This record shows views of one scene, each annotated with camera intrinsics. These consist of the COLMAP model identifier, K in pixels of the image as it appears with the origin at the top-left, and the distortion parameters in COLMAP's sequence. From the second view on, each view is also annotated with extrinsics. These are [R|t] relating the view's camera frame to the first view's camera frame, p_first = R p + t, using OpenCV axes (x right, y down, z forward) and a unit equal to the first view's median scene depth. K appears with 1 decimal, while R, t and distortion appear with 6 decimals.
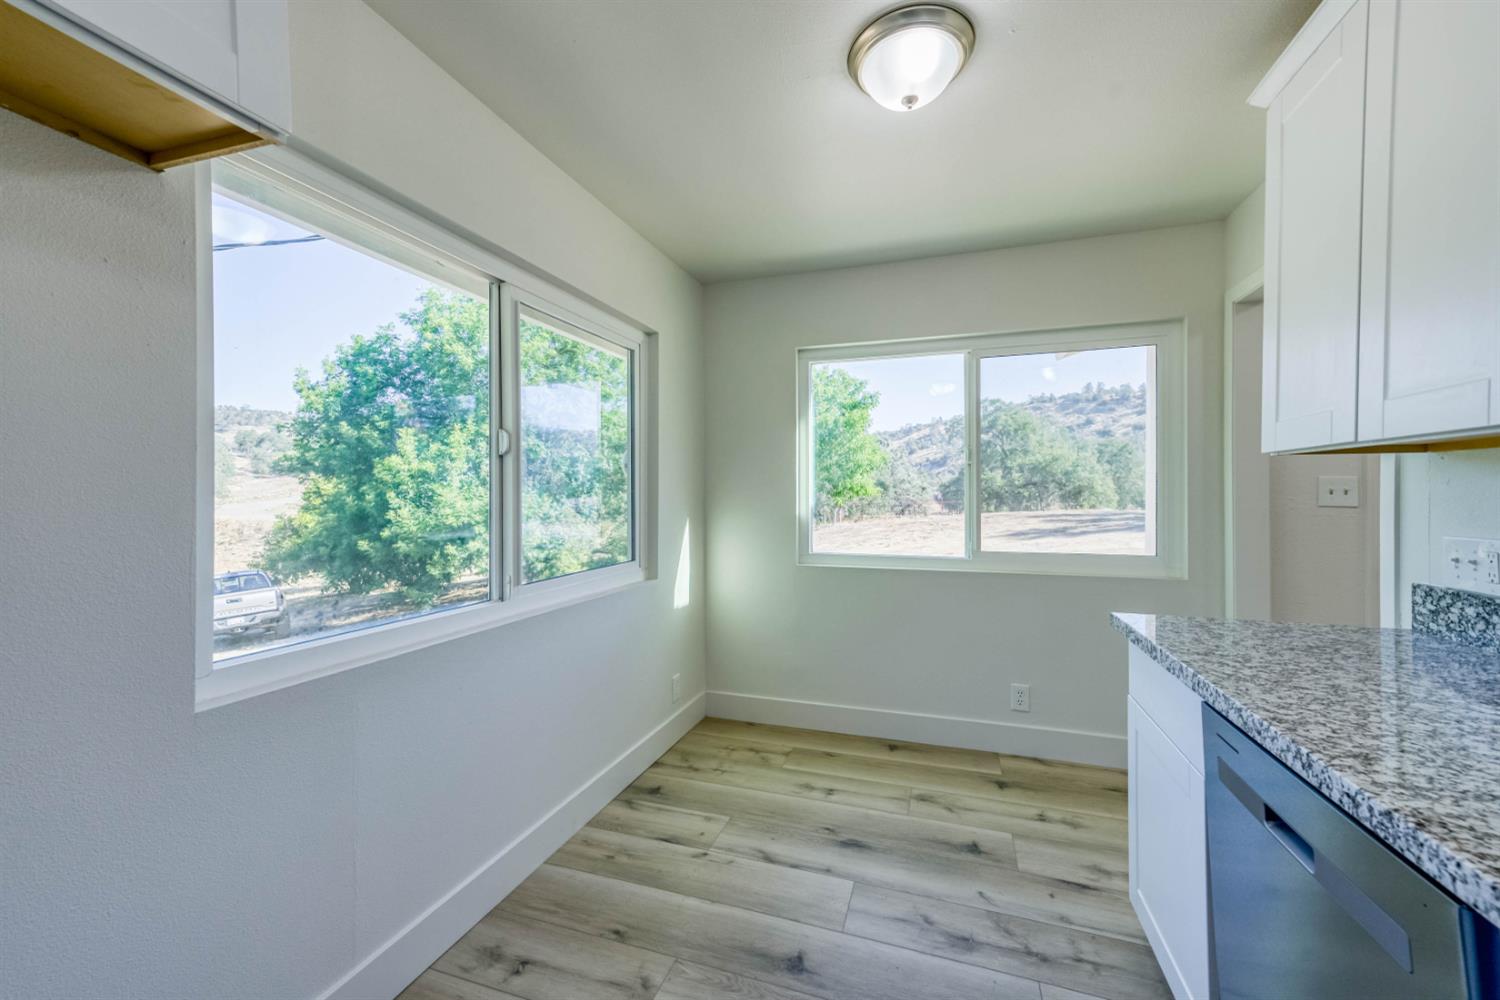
lens RADIAL K [[594.7, 0, 754.2], [0, 594.7, 507.3], [0, 0, 1]] dist [-0.007432, 0.000320]
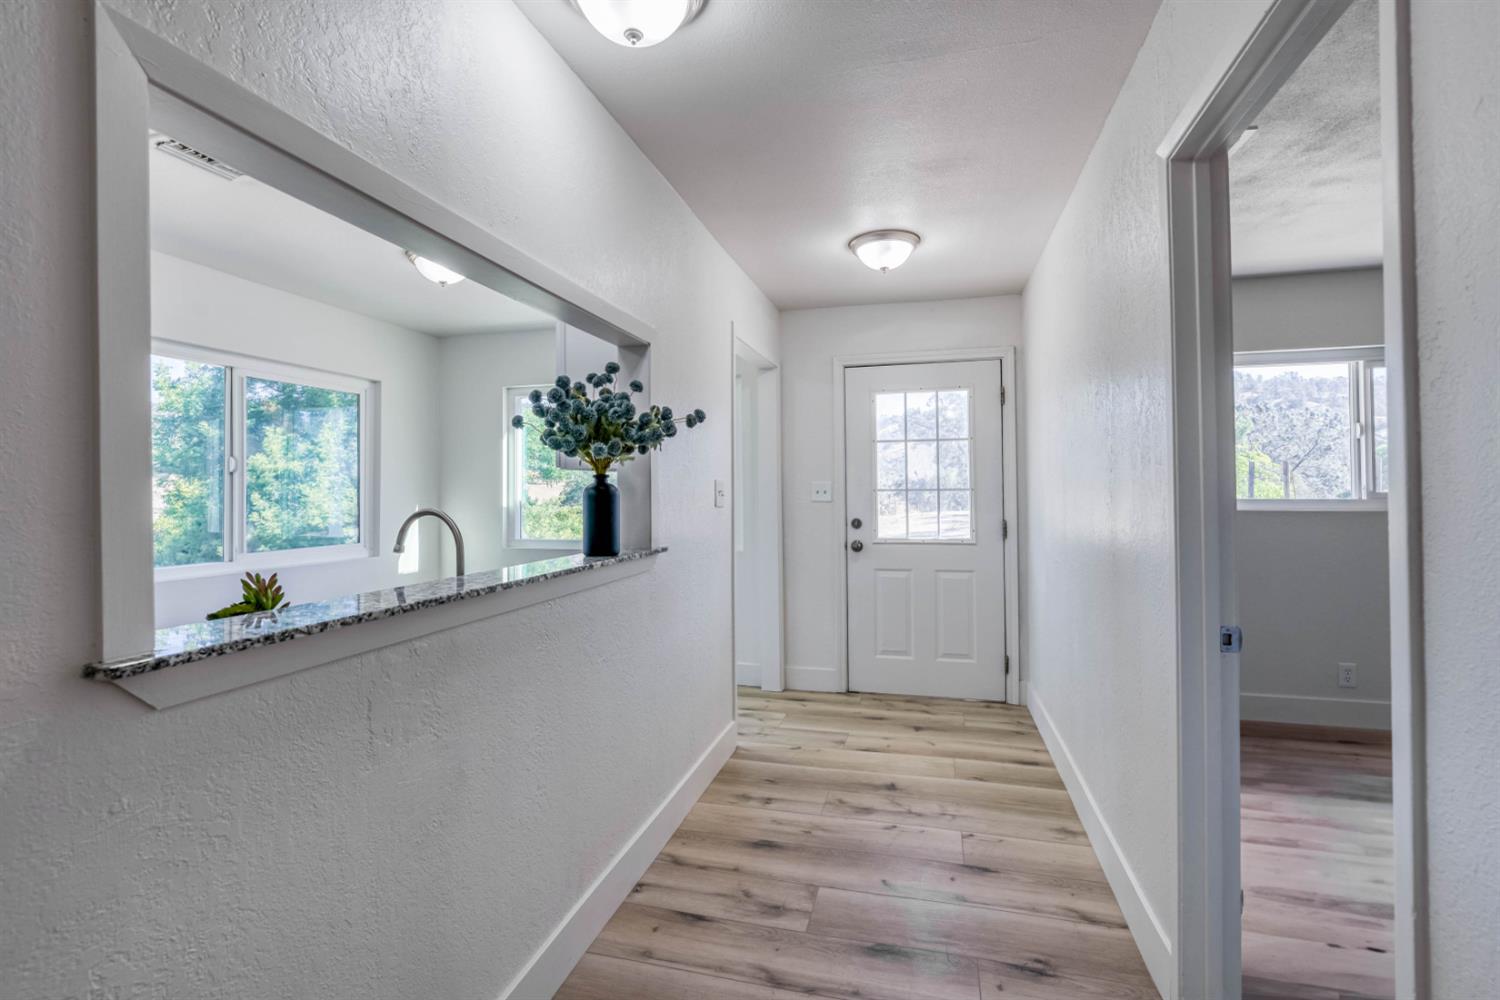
lens RADIAL K [[683.0, 0, 749.8], [0, 683.0, 477.8], [0, 0, 1]] dist [-0.012220, 0.007215]
pose [[0.998836, -0.005324, 0.047942, 0.256965], [0.007405, 0.999033, -0.043328, 0.005344], [-0.047665, 0.043632, 0.997910, -0.265229]]
